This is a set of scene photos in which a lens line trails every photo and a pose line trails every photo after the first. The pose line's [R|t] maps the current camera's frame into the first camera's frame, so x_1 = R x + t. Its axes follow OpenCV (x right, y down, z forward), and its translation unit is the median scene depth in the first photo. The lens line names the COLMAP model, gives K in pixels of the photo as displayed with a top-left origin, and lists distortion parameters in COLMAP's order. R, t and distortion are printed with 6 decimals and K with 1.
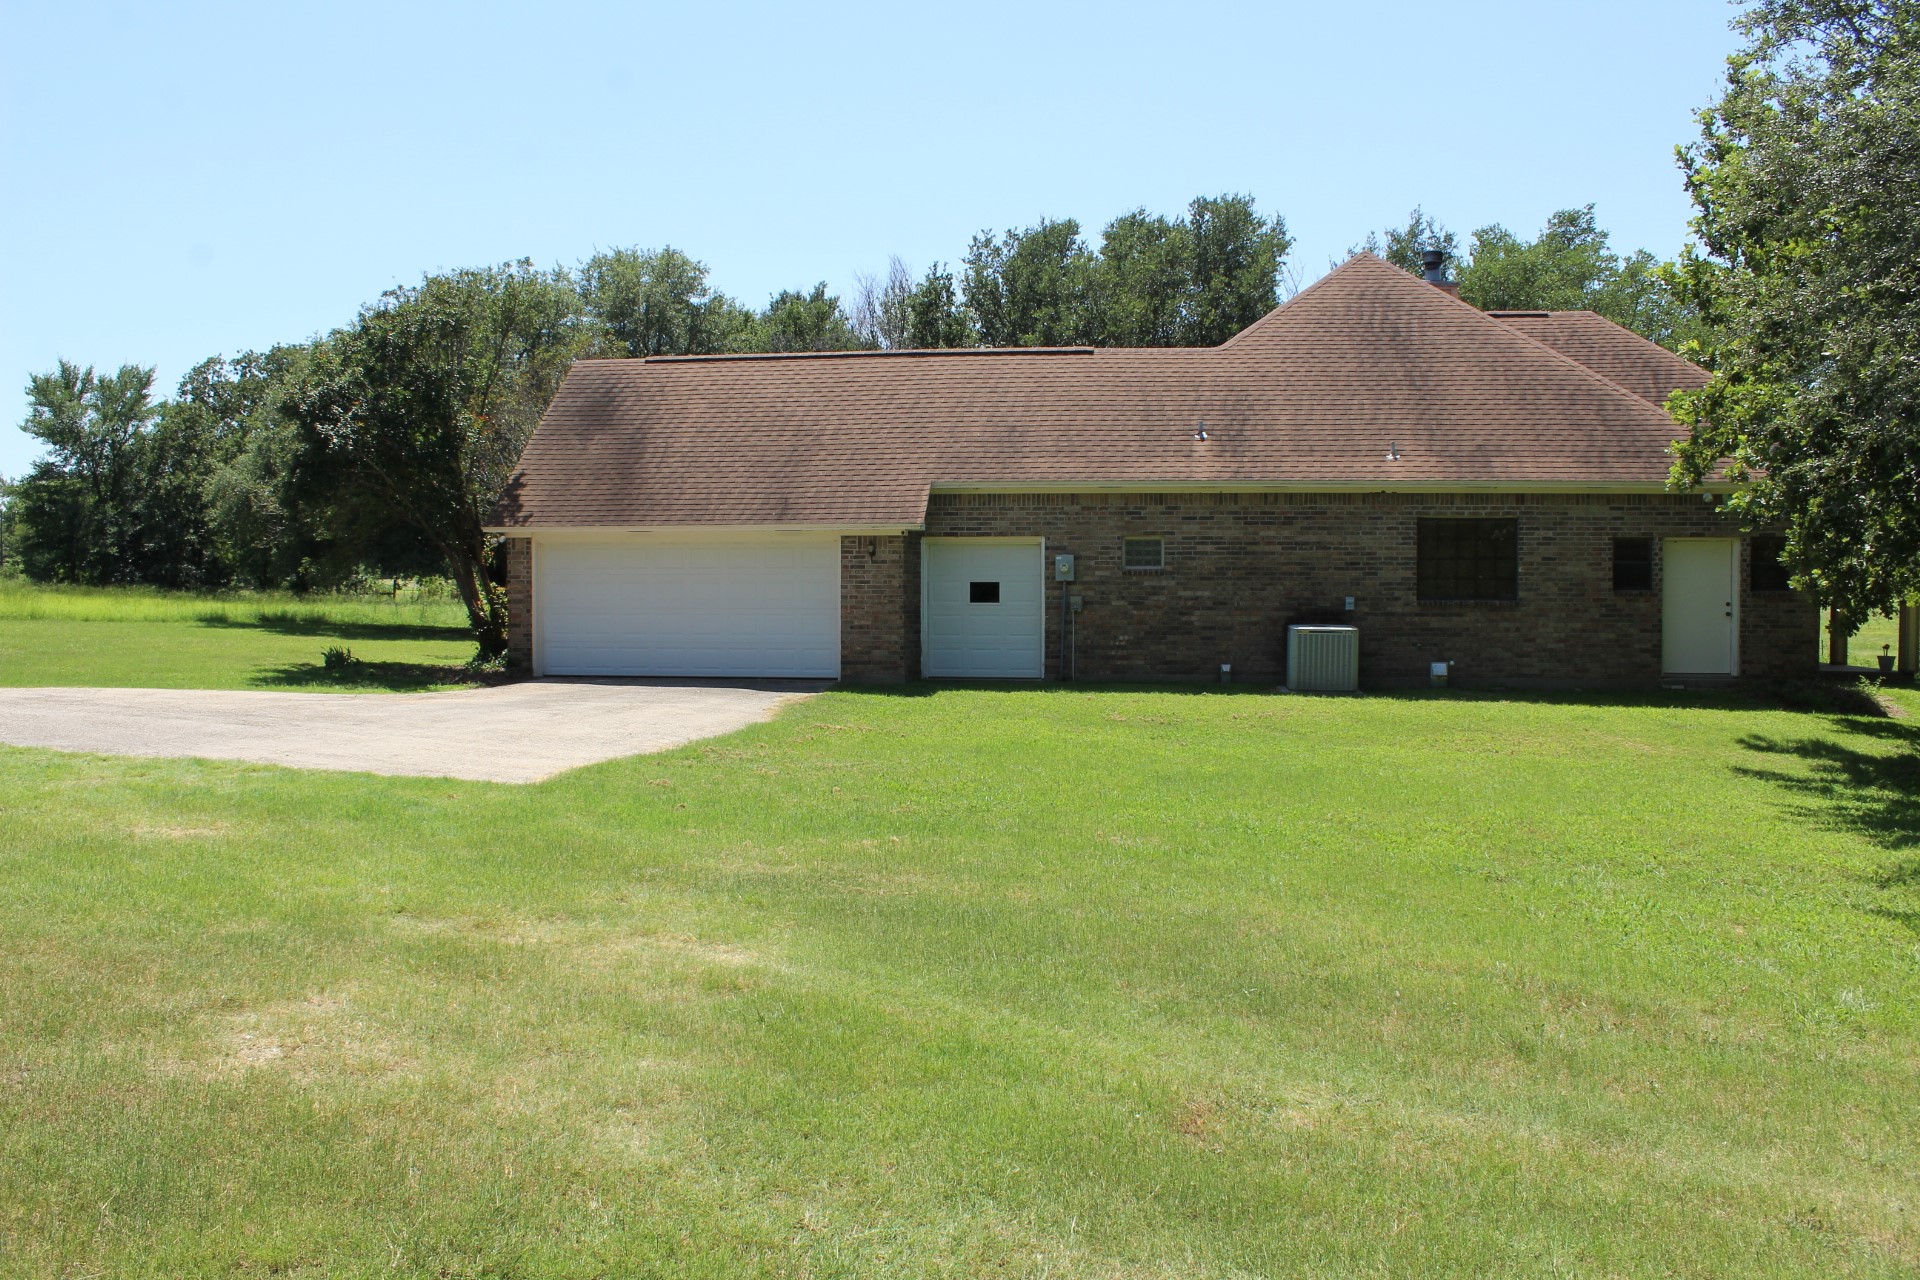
lens RADIAL K [[1601.0, 0, 959.9], [0, 1601.0, 636.3], [0, 0, 1]] dist [-0.005333, -0.000613]
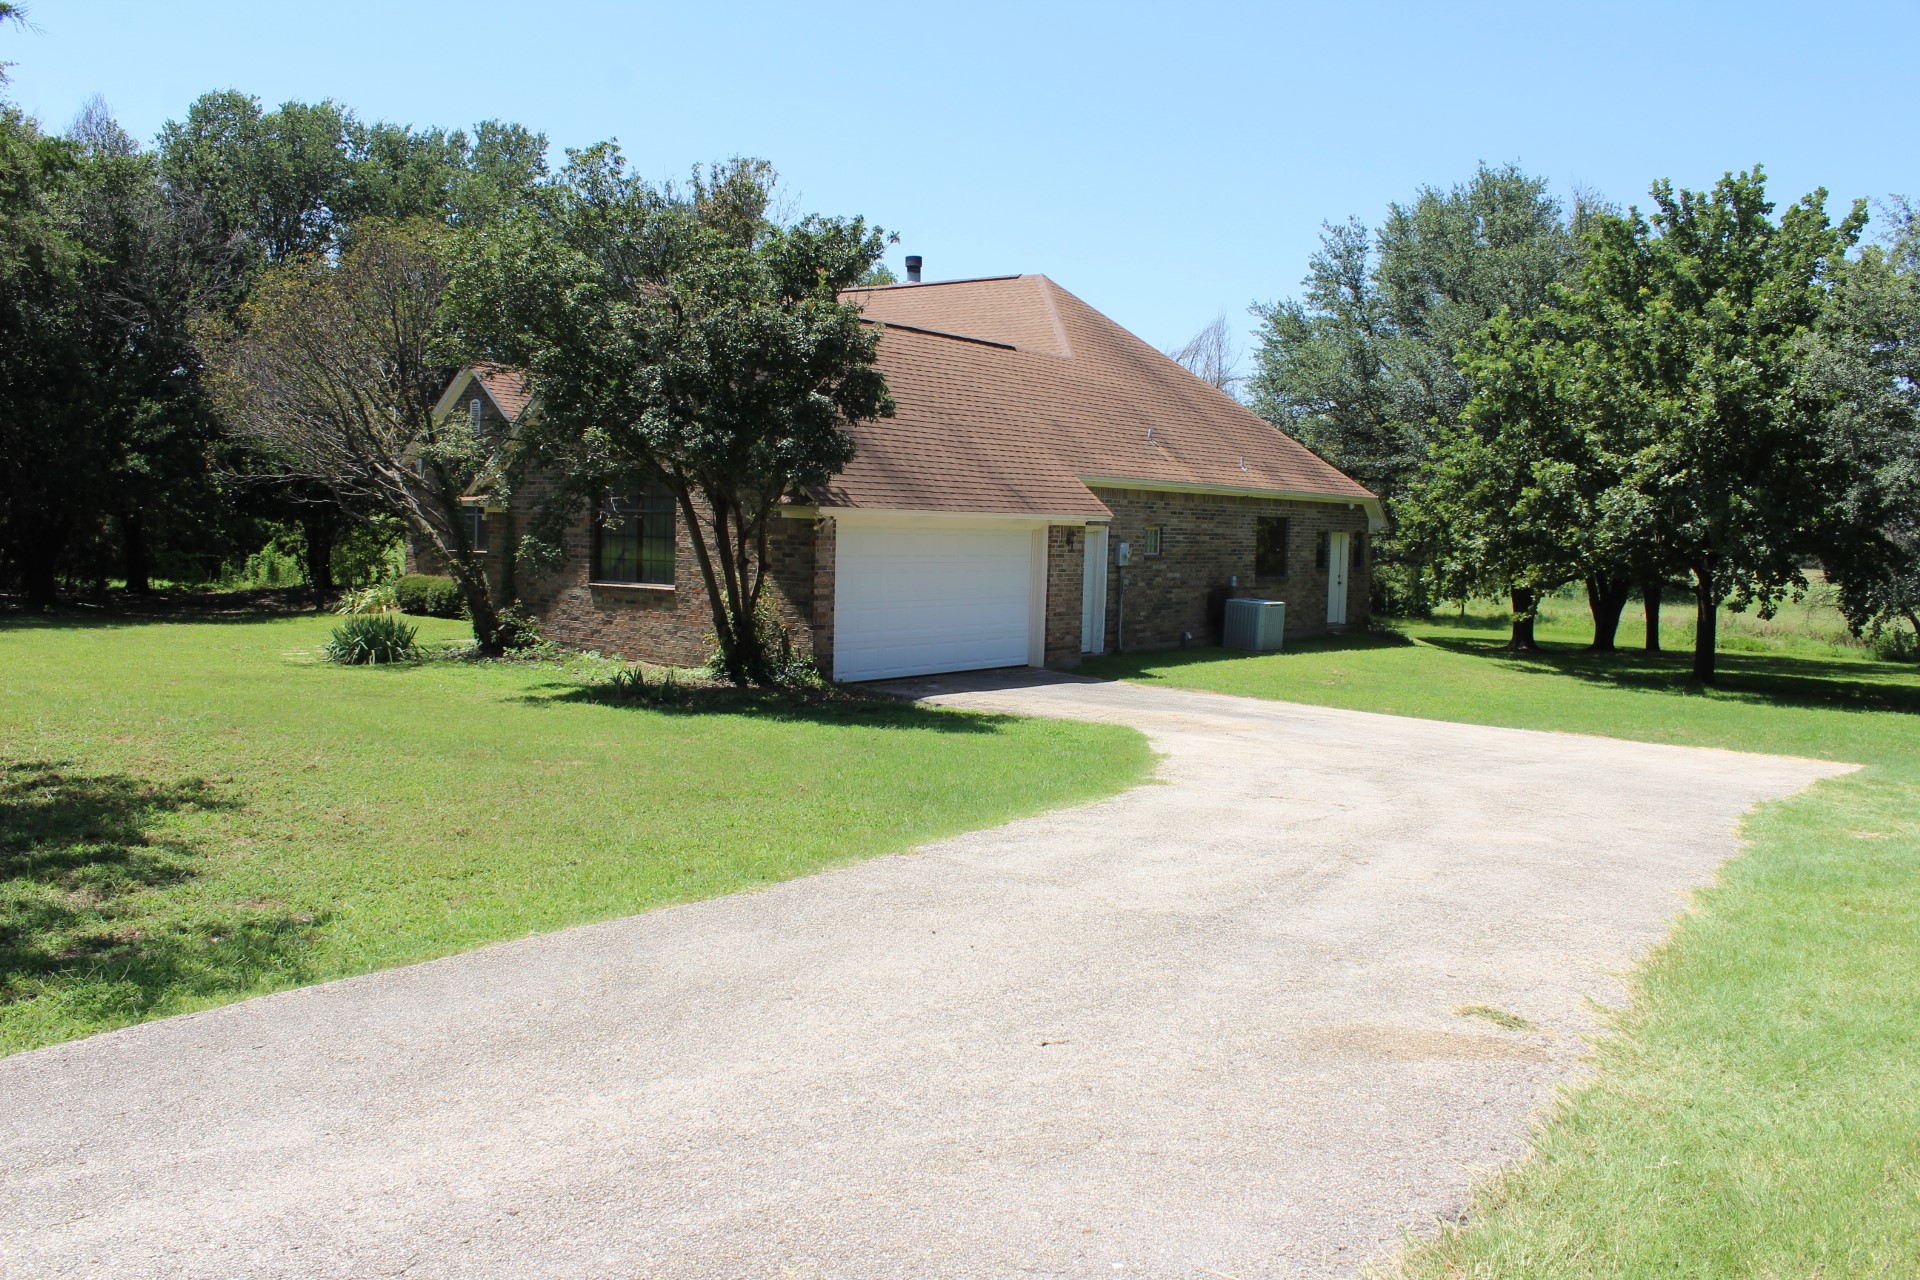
lens RADIAL K [[1601.0, 0, 959.5], [0, 1601.0, 640.8], [0, 0, 1]] dist [-0.005333, -0.000613]
pose [[0.499577, -0.054211, 0.864572, -0.986574], [0.003346, 0.998153, 0.060654, -0.051175], [-0.866263, -0.027409, 0.498836, 0.538077]]
